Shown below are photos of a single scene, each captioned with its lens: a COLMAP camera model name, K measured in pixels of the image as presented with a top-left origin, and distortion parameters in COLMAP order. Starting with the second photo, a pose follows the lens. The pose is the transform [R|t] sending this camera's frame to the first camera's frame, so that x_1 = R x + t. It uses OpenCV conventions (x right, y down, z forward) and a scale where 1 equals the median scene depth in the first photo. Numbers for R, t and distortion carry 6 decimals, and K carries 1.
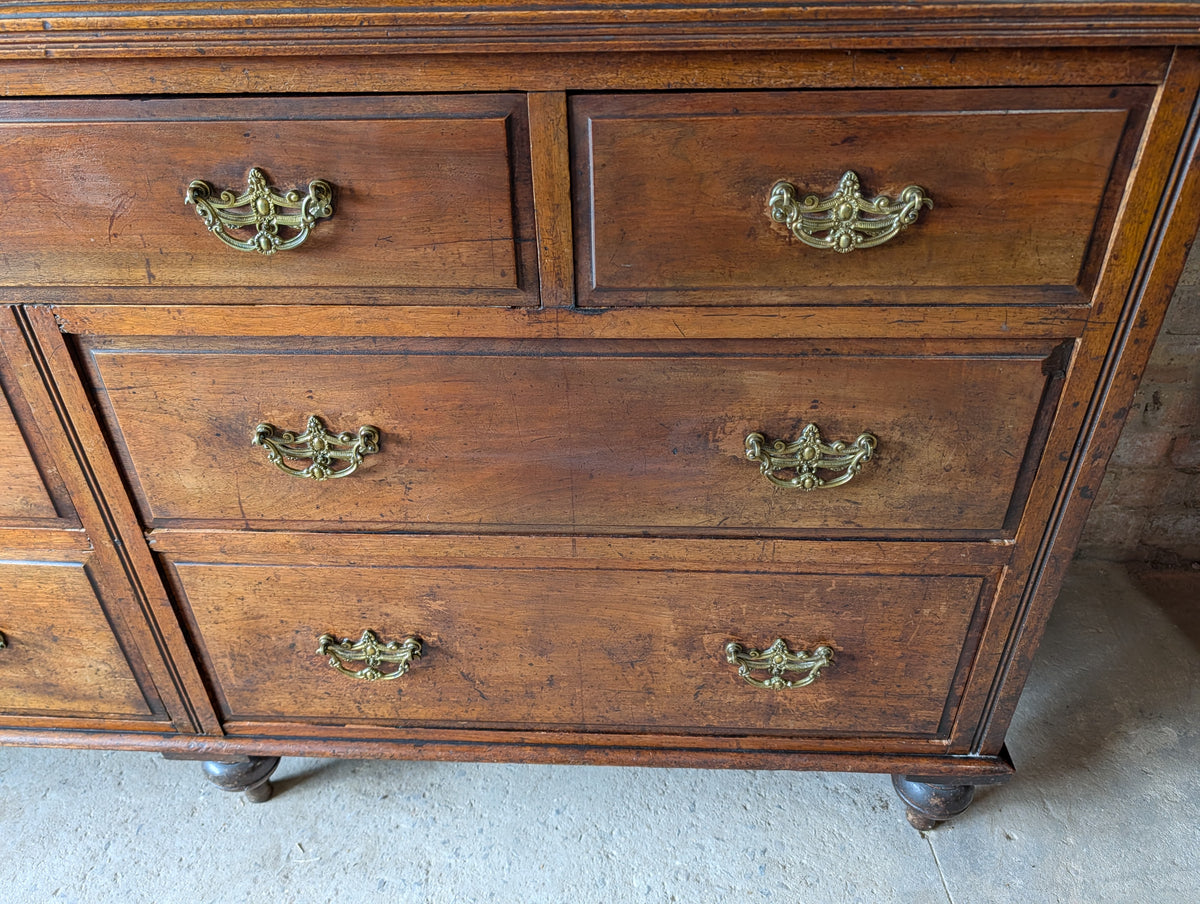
lens RADIAL K [[860.8, 0, 589.0], [0, 860.8, 458.0], [0, 0, 1]] dist [0.006338, -0.011111]
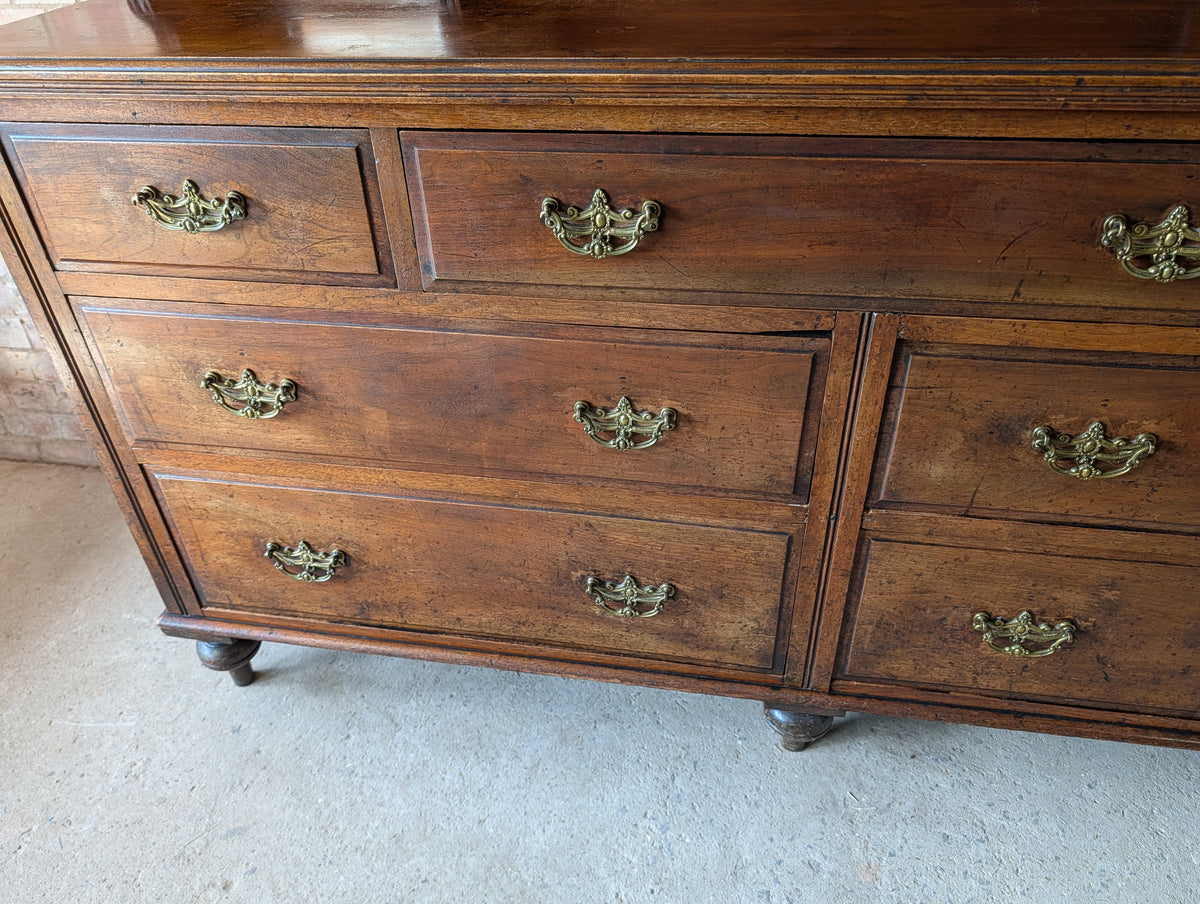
lens RADIAL K [[860.8, 0, 587.3], [0, 860.8, 446.6], [0, 0, 1]] dist [0.006338, -0.011111]
pose [[0.992728, 0.056397, -0.106348, -0.660802], [-0.051911, 0.997660, 0.044493, -0.025254], [0.108608, -0.038648, 0.993333, -0.122082]]
